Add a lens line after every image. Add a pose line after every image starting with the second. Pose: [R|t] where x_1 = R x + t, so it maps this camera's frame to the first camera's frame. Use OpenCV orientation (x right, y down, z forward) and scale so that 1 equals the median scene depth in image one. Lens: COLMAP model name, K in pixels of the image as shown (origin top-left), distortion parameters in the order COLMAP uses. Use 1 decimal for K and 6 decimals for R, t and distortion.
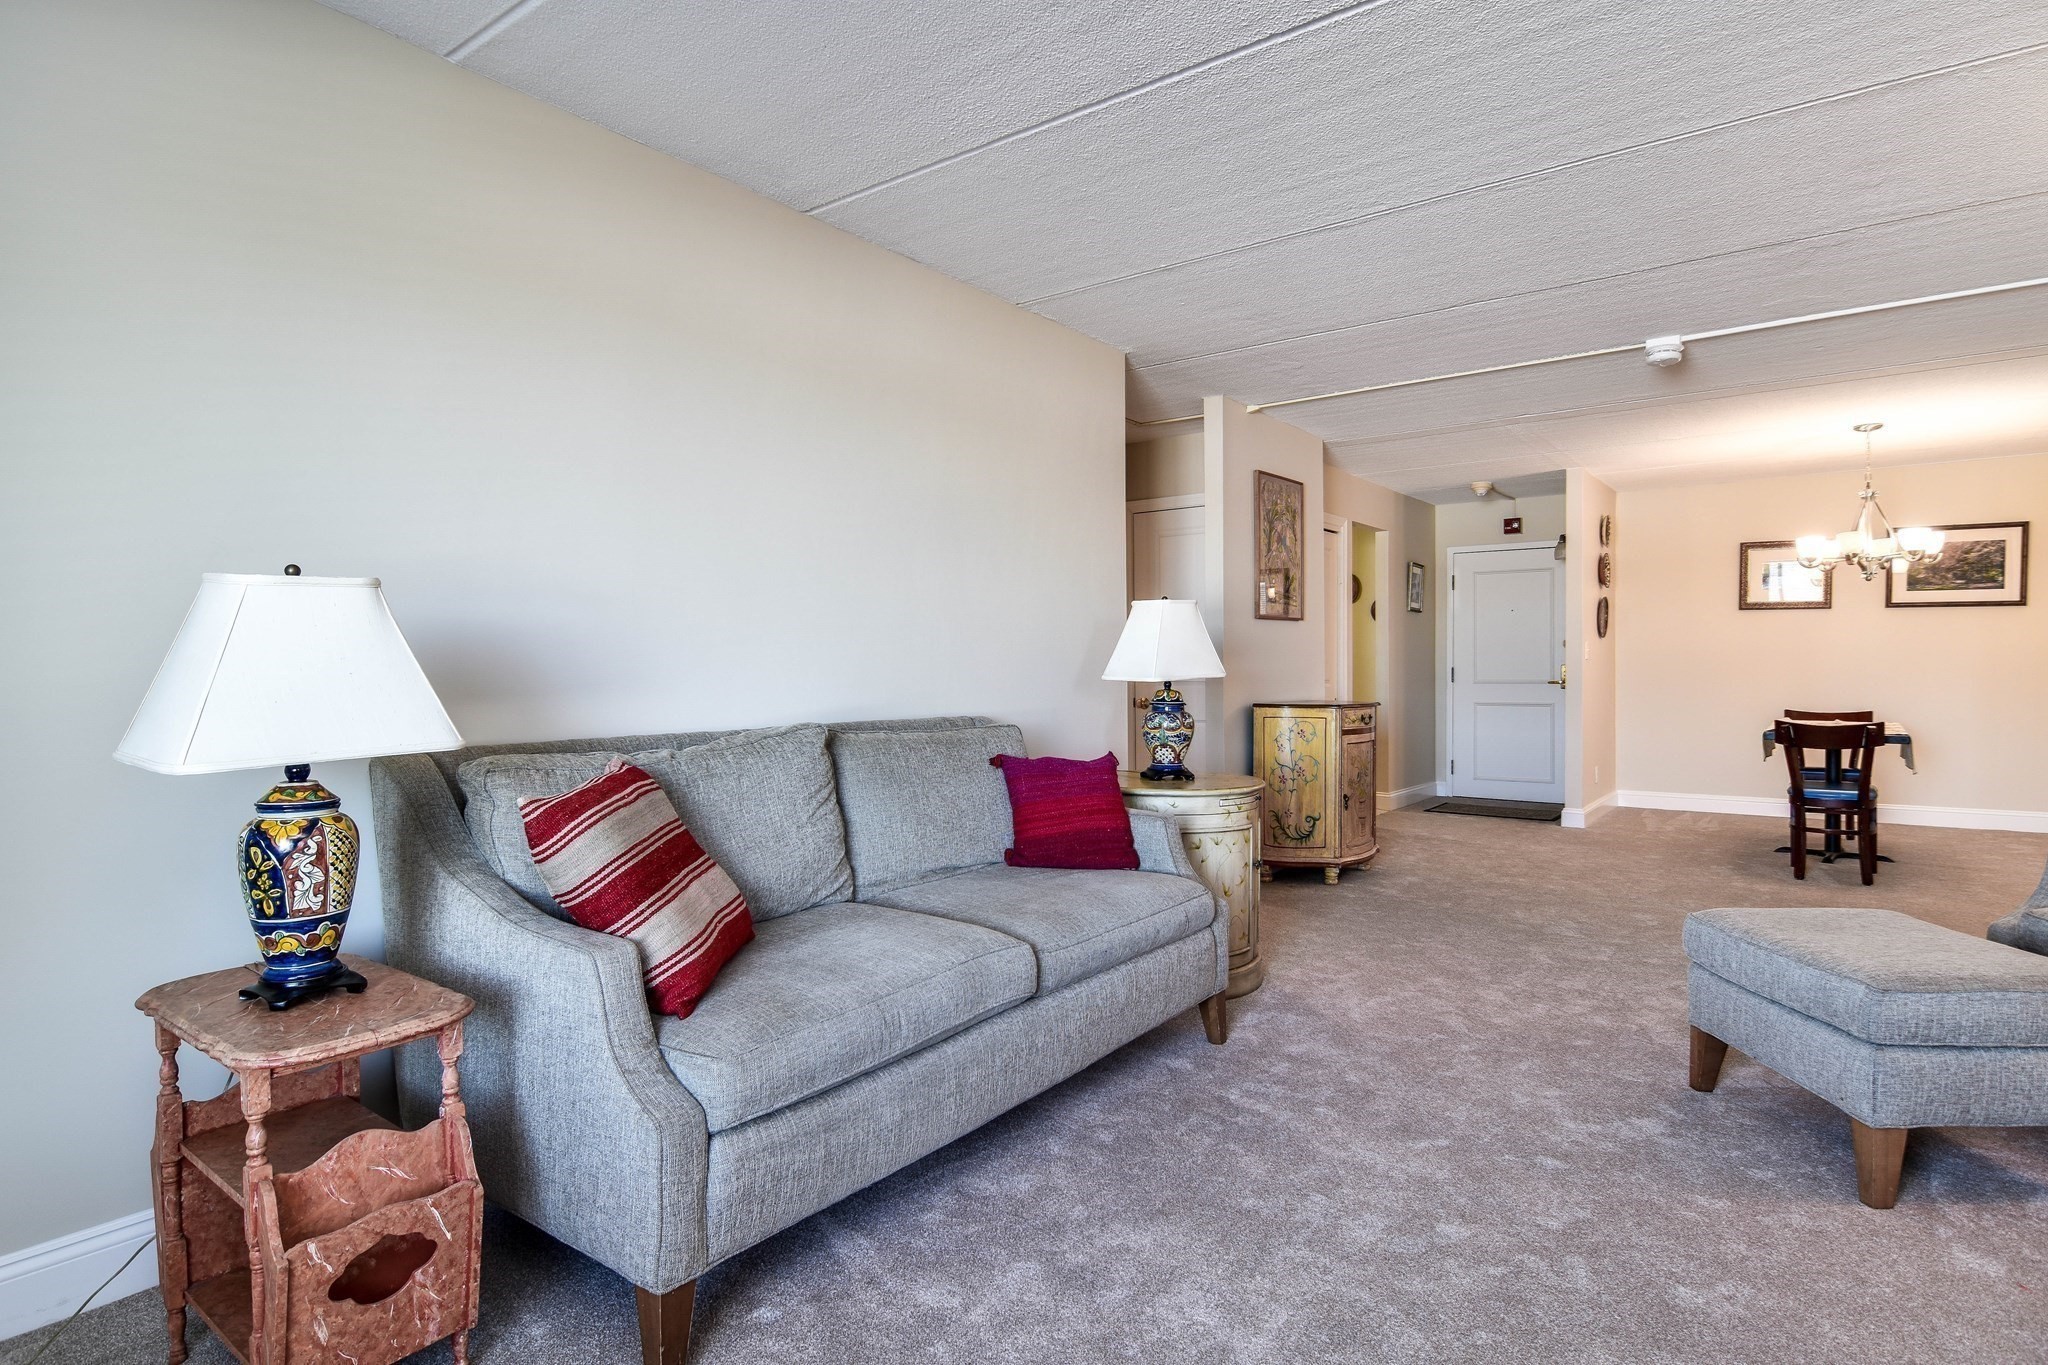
lens RADIAL K [[1110.4, 0, 1024.9], [0, 1110.4, 675.8], [0, 0, 1]] dist [0.011850, -0.005974]
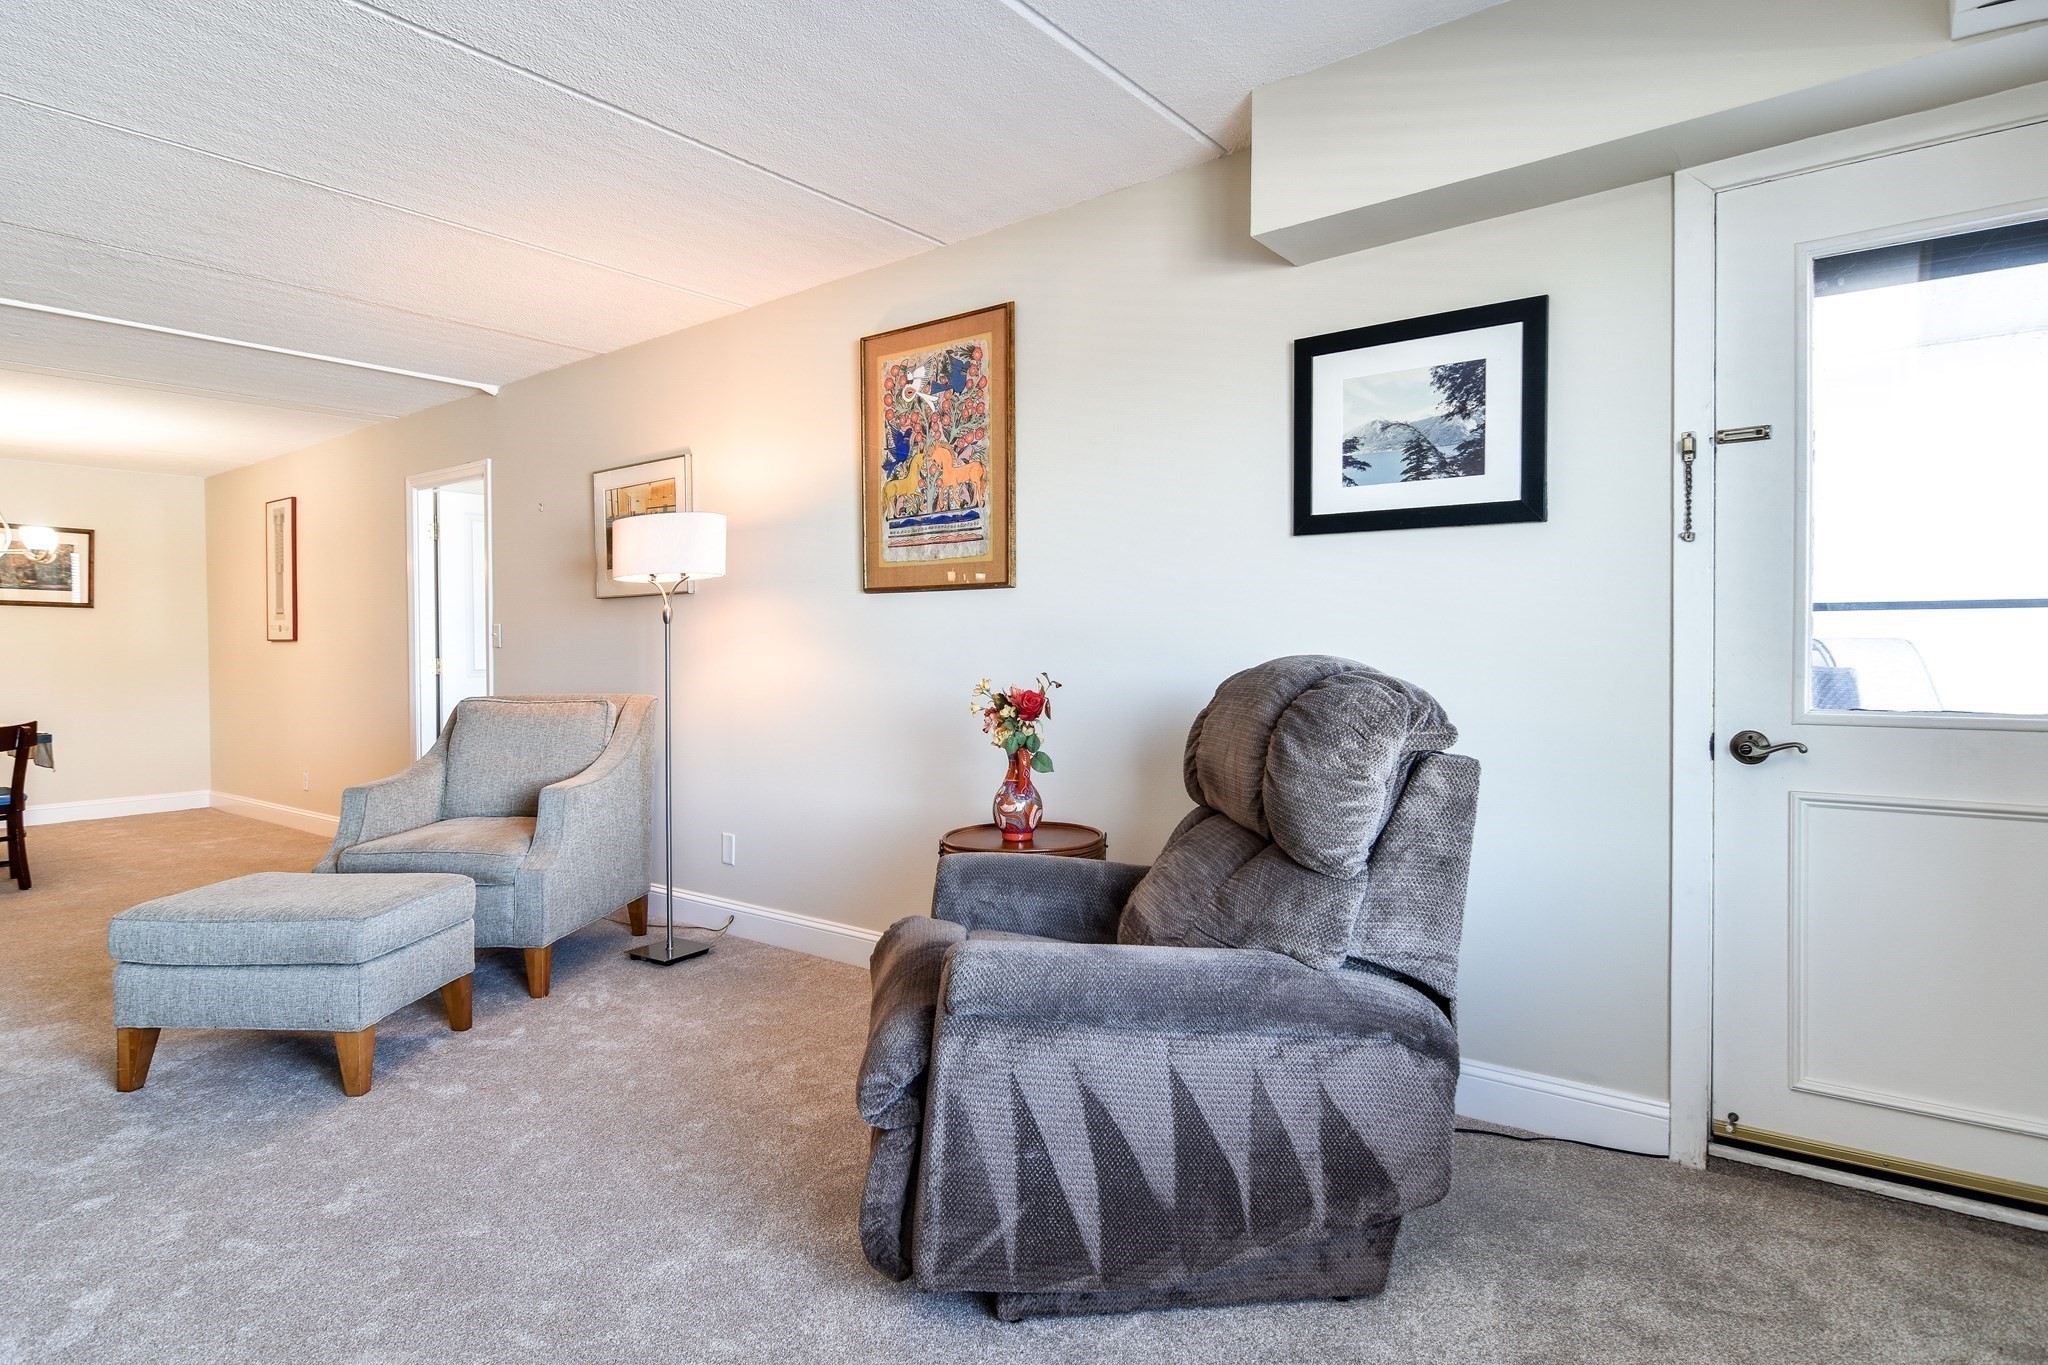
lens RADIAL K [[1110.4, 0, 1052.4], [0, 1110.4, 649.1], [0, 0, 1]] dist [0.011850, -0.005974]
pose [[0.001125, 0.008063, 0.999967, -0.406942], [0.016584, 0.999830, -0.008080, 0.000861], [-0.999862, 0.016592, 0.000991, 0.181550]]
